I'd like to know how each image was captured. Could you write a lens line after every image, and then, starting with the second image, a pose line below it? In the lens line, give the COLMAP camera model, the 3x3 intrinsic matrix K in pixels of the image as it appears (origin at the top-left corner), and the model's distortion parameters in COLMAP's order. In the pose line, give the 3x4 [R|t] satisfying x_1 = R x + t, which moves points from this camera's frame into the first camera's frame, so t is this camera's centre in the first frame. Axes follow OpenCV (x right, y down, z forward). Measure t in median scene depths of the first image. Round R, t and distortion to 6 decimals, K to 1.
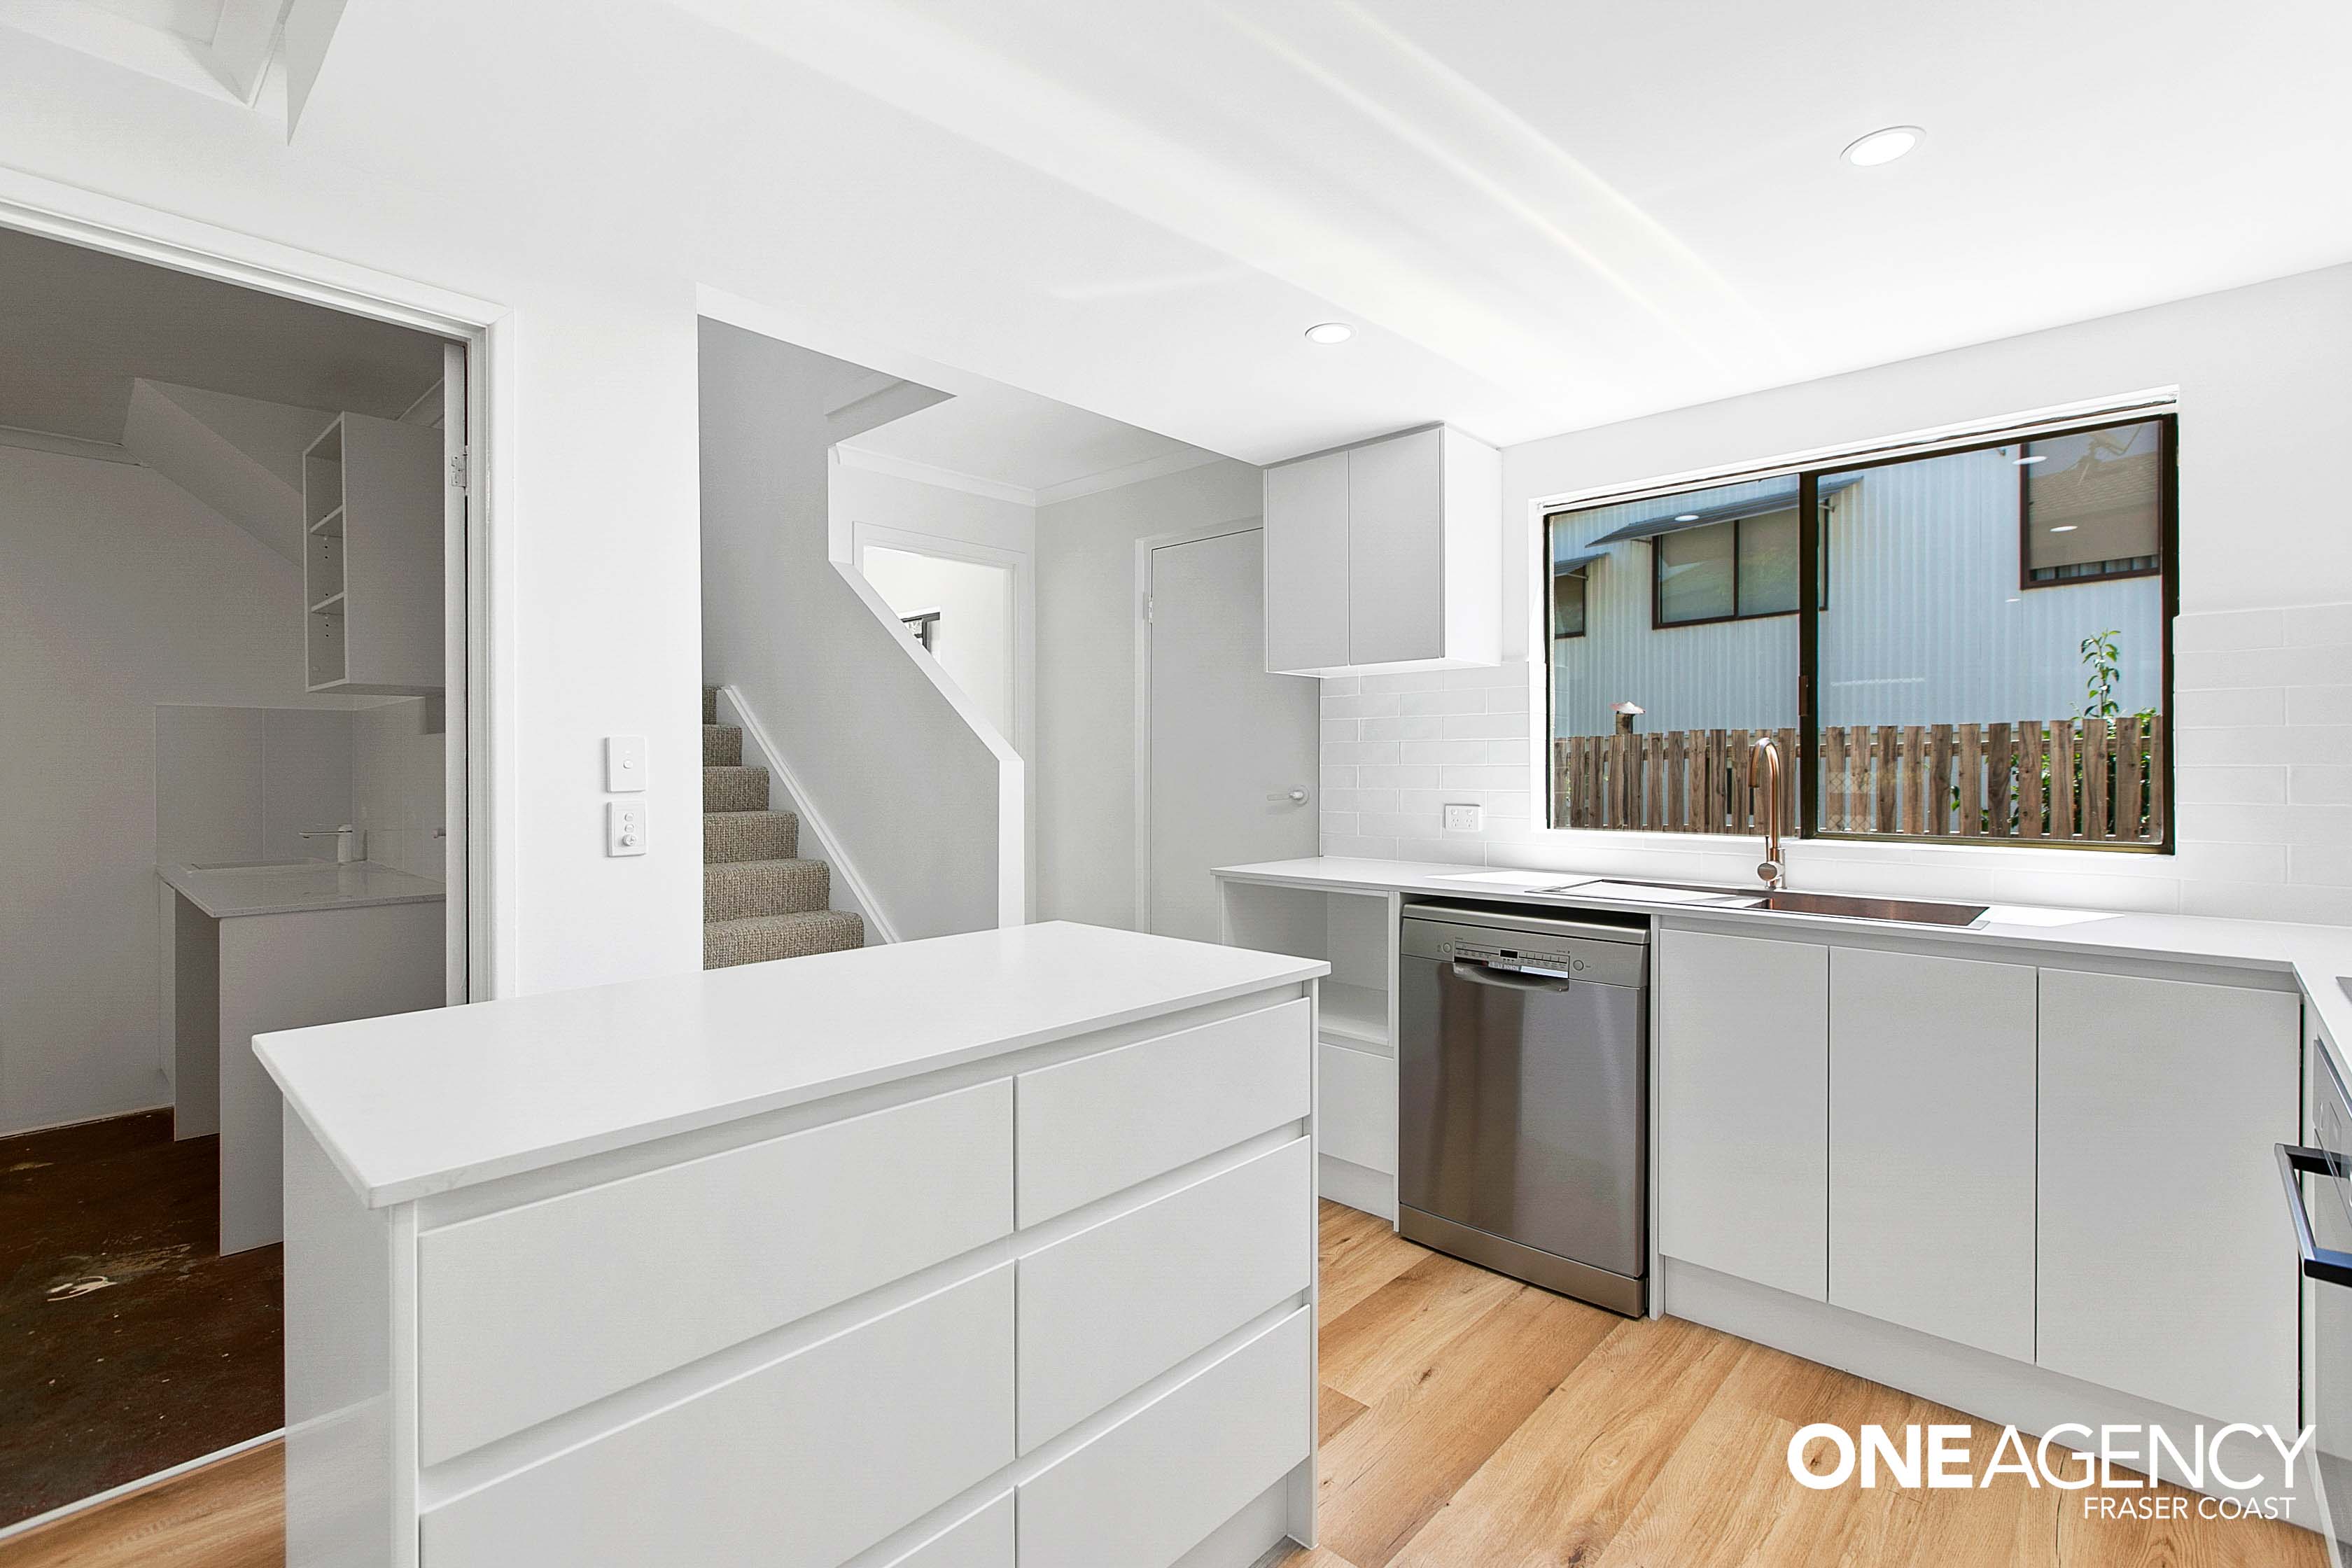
lens RADIAL K [[1063.9, 0, 1172.1], [0, 1063.9, 773.2], [0, 0, 1]] dist [-0.002263, 0.000669]
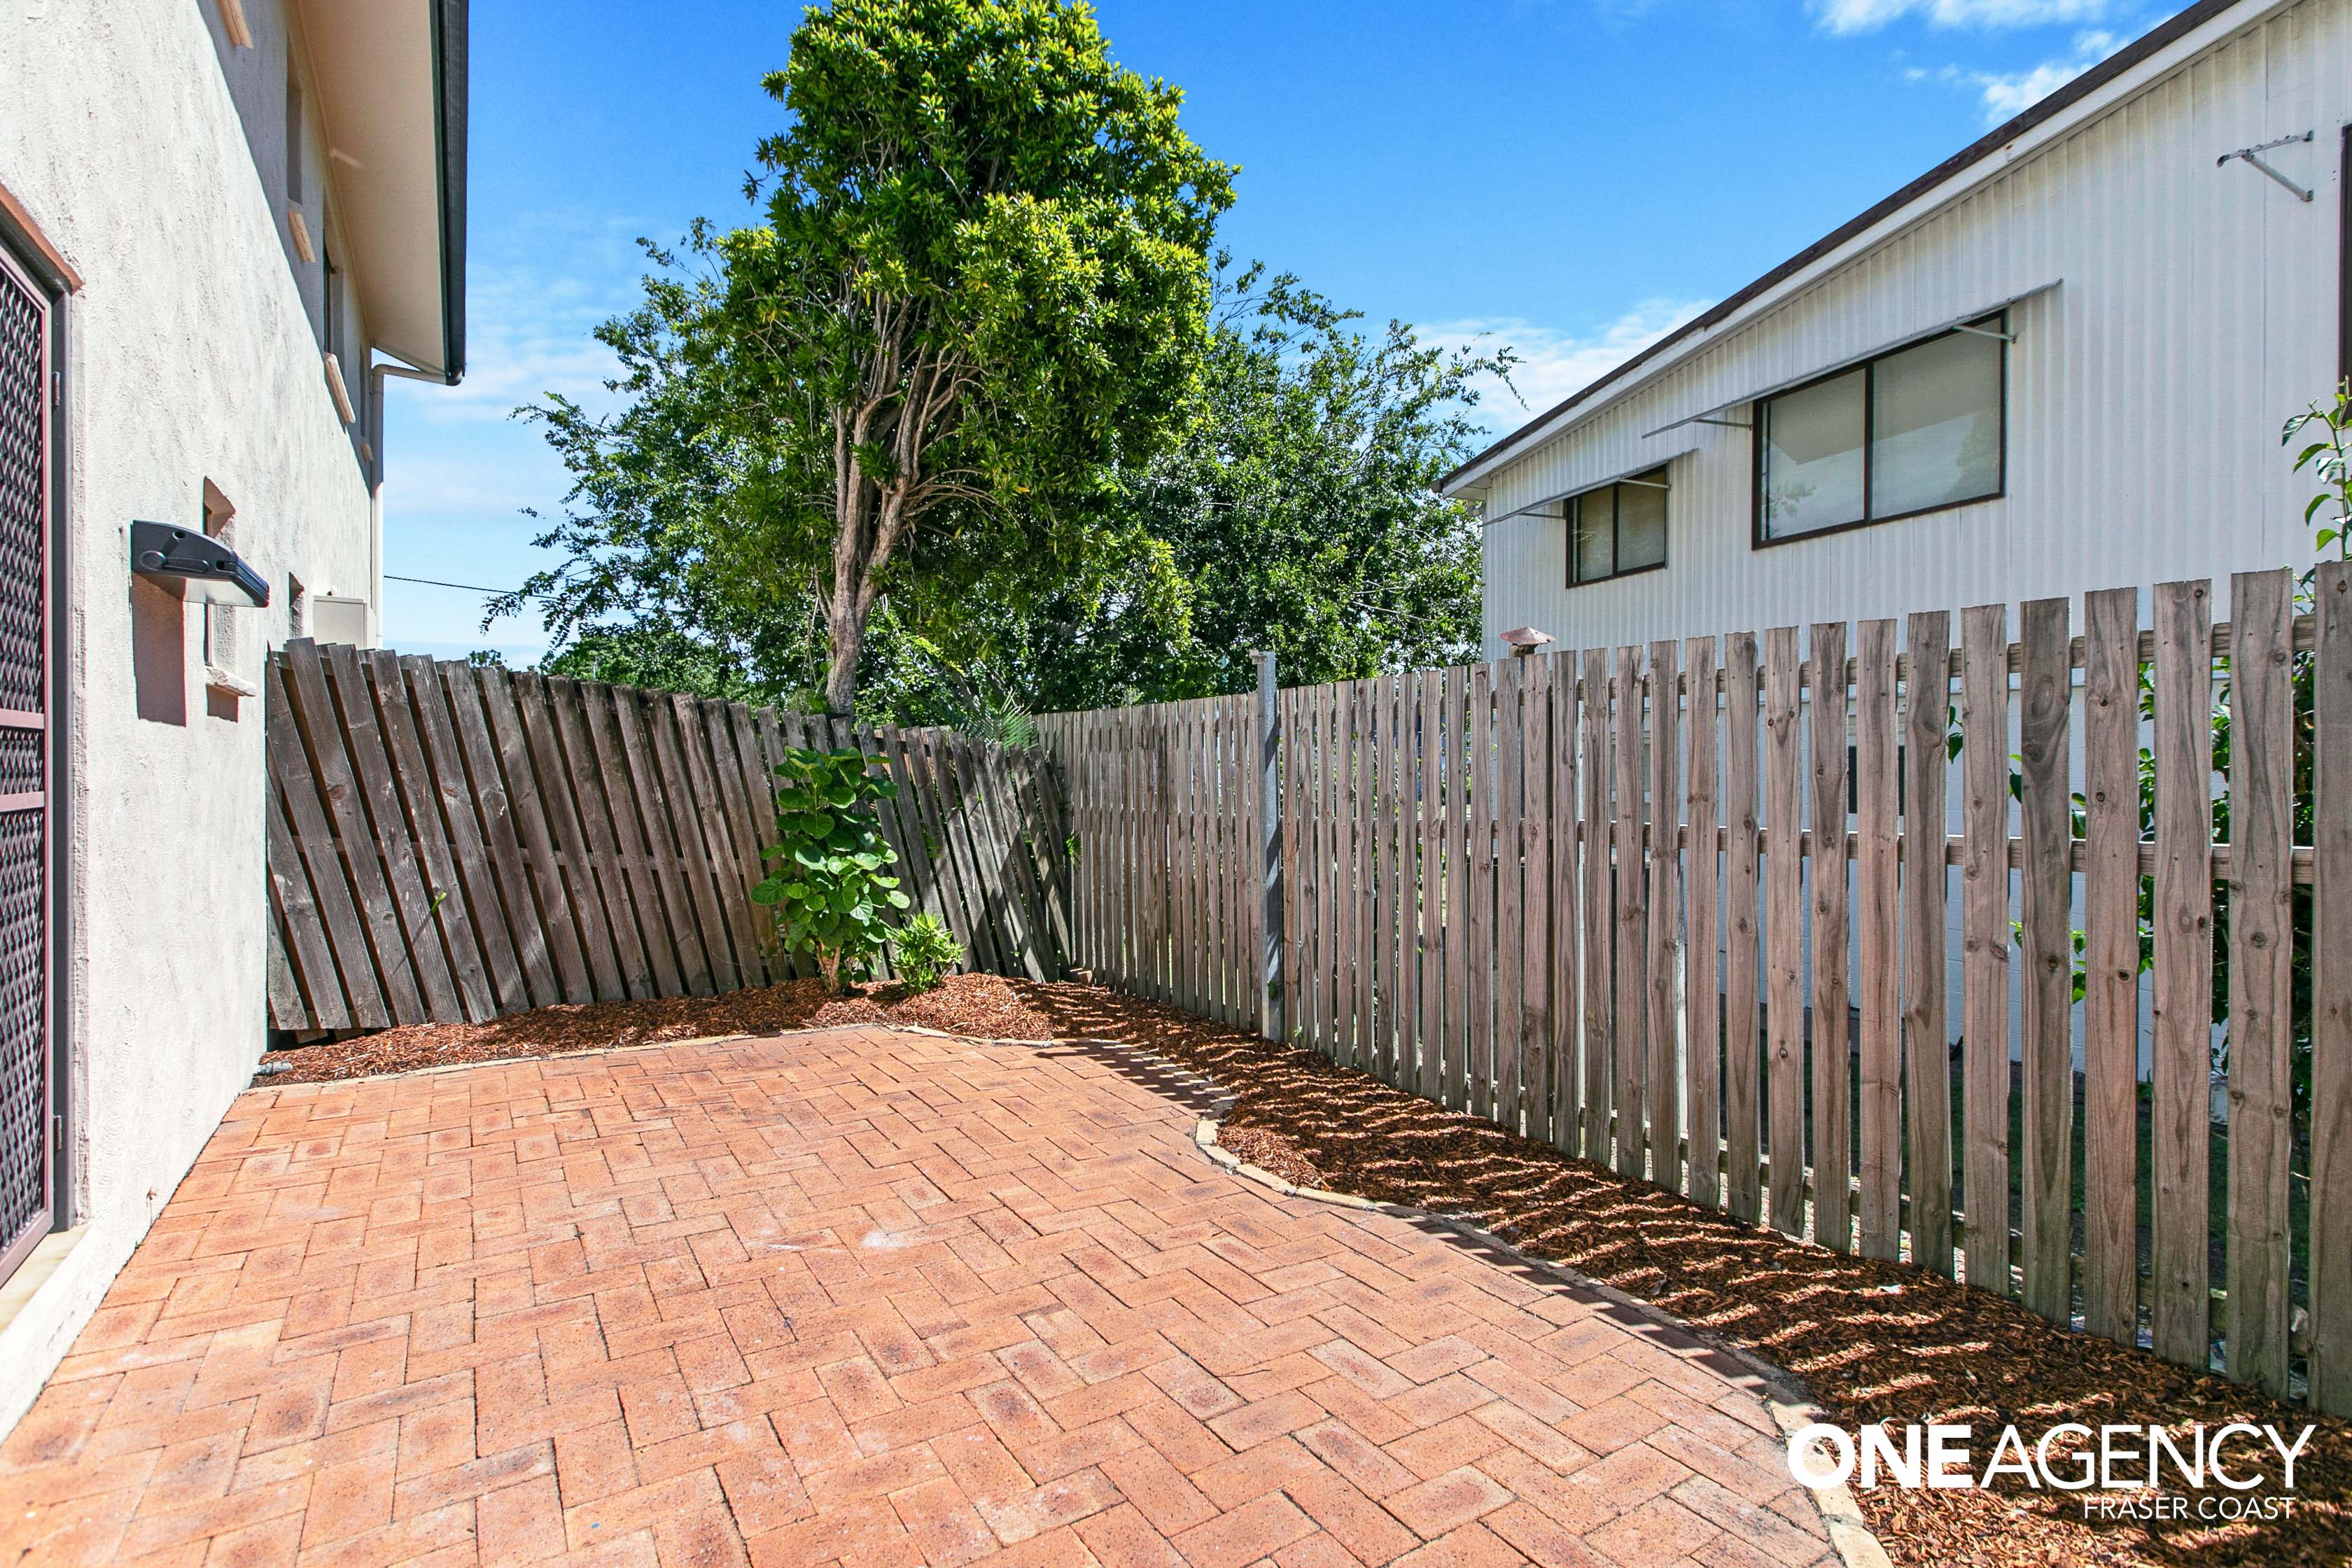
lens RADIAL K [[1063.9, 0, 1179.3], [0, 1063.9, 776.0], [0, 0, 1]] dist [-0.002263, 0.000669]
pose [[0.971911, 0.005838, -0.235276, 0.542695], [-0.004646, 0.999973, 0.005620, 0.029602], [0.235303, -0.004369, 0.971912, 0.481541]]
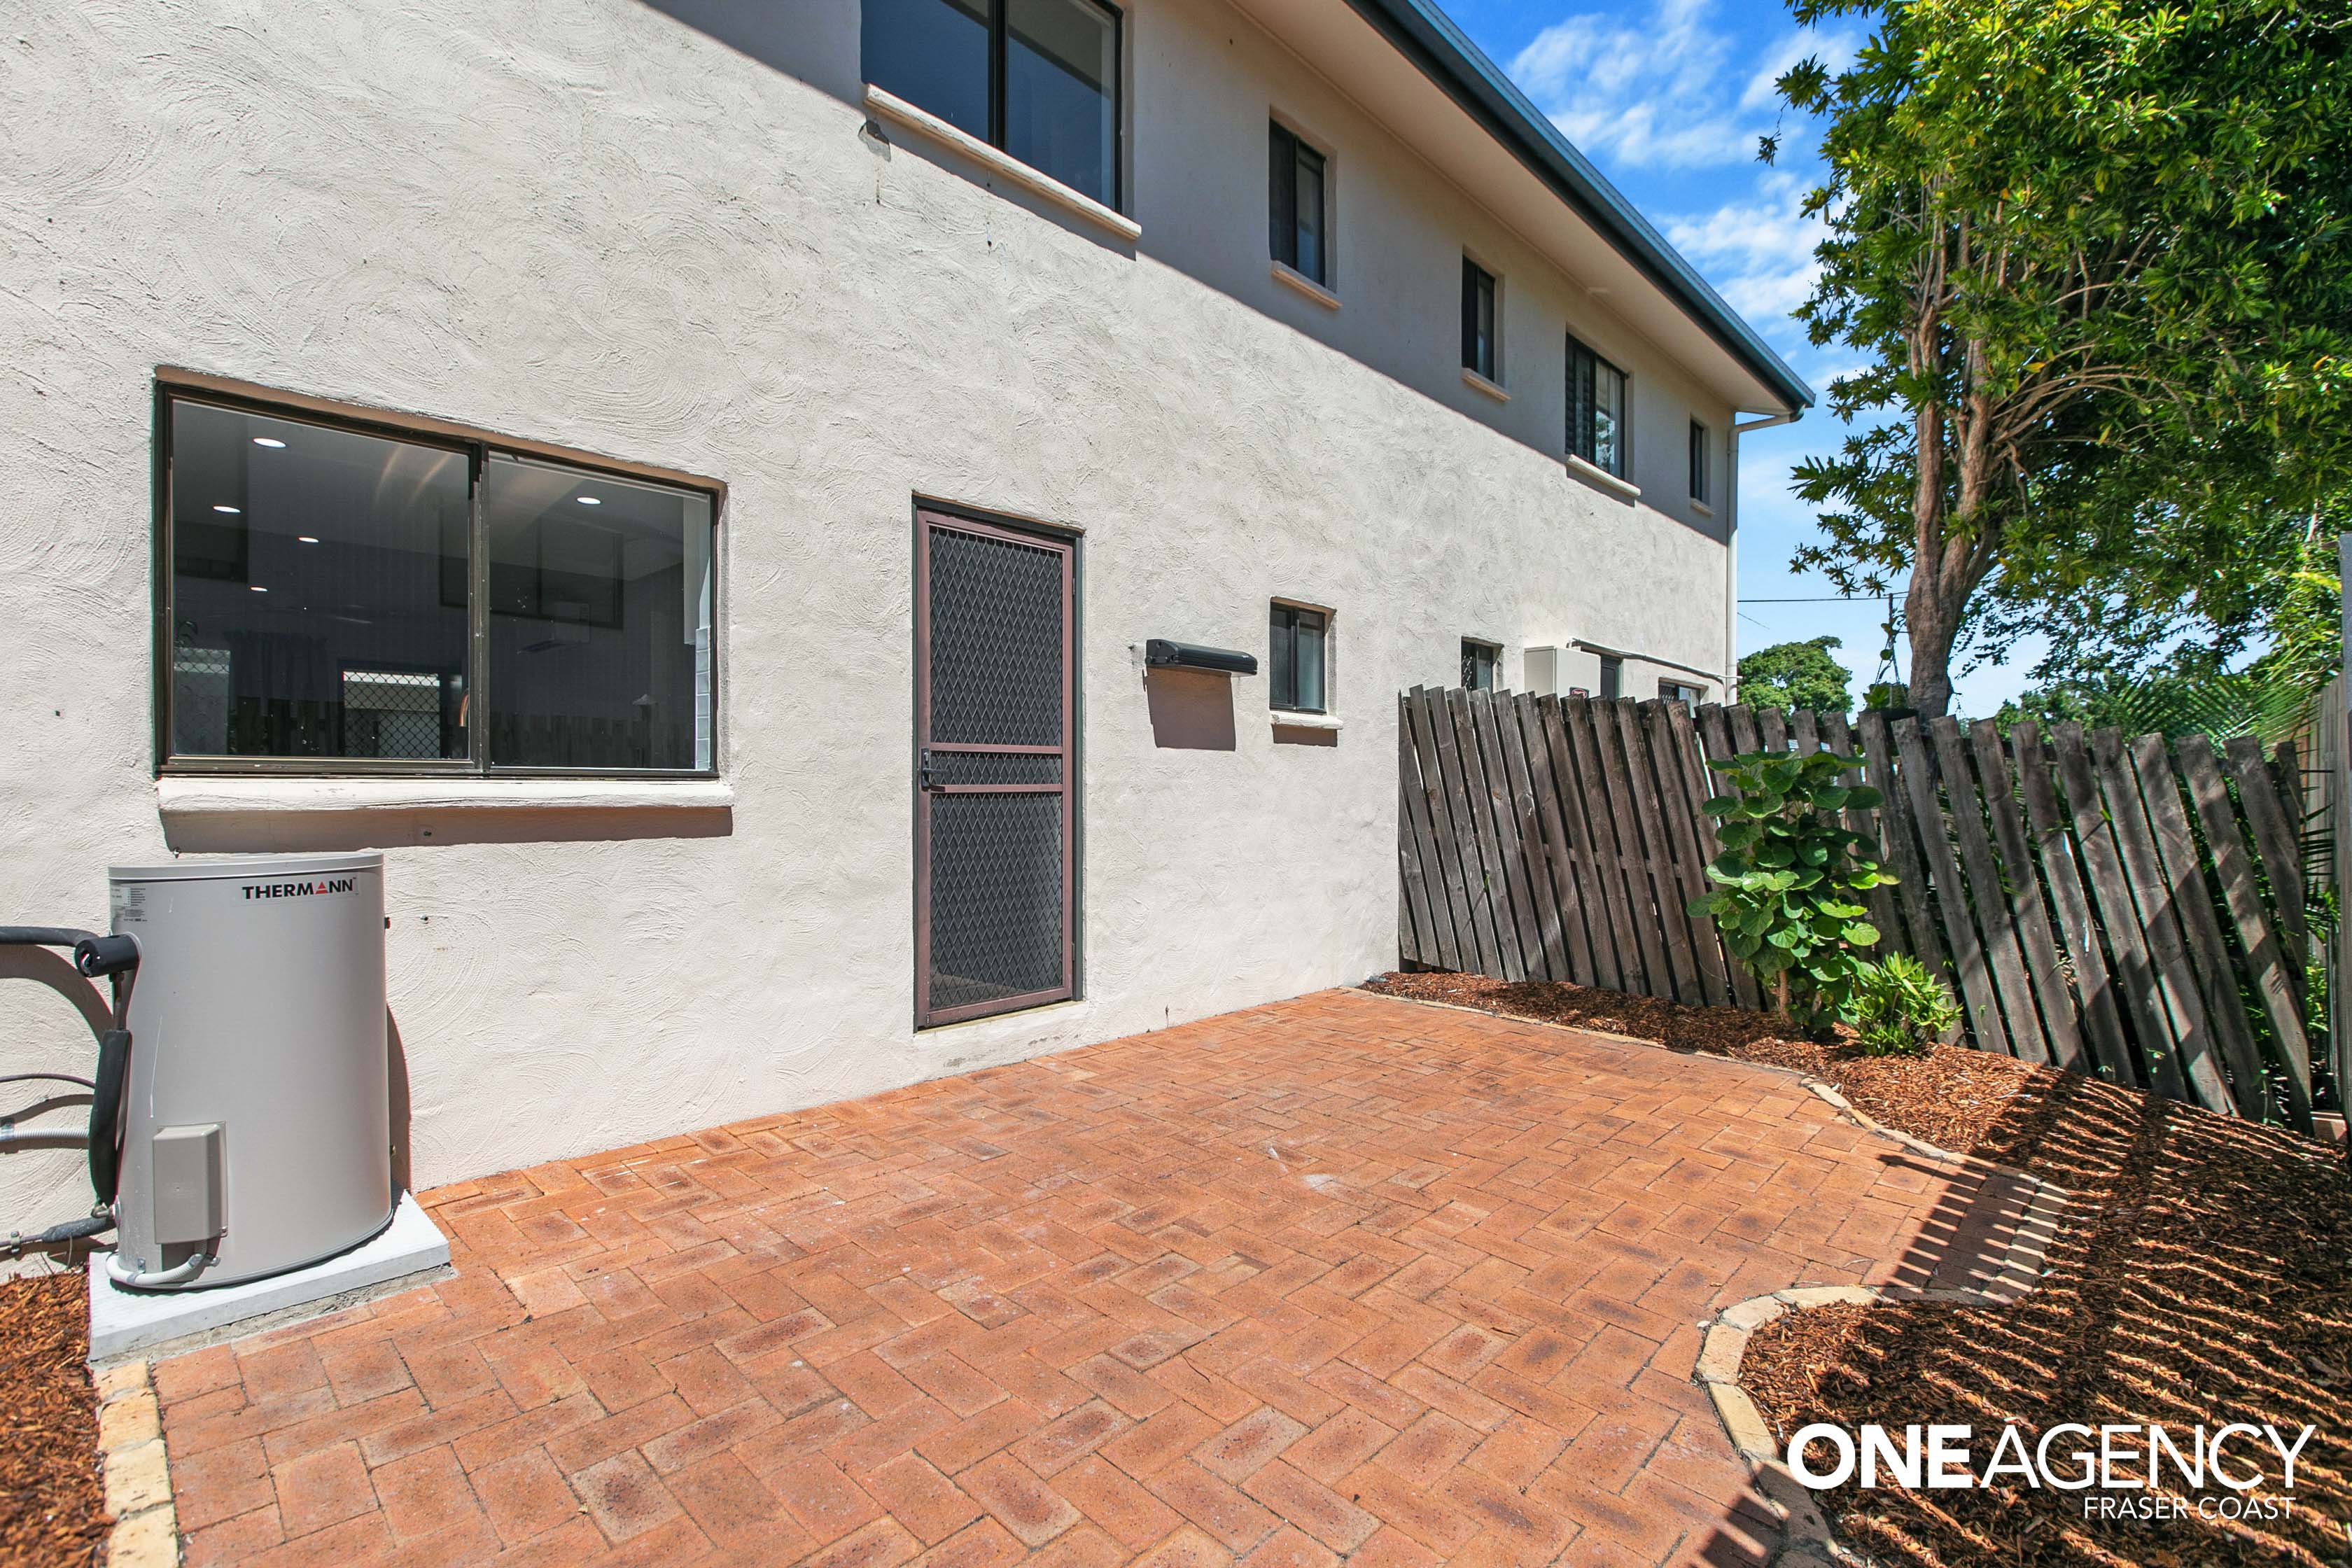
lens RADIAL K [[1063.9, 0, 1171.4], [0, 1063.9, 793.7], [0, 0, 1]] dist [-0.002263, 0.000669]
pose [[-0.009226, 0.009583, -0.999912, 0.992309], [-0.002888, 0.999950, 0.009610, 0.042637], [0.999953, 0.002977, -0.009198, 1.017943]]
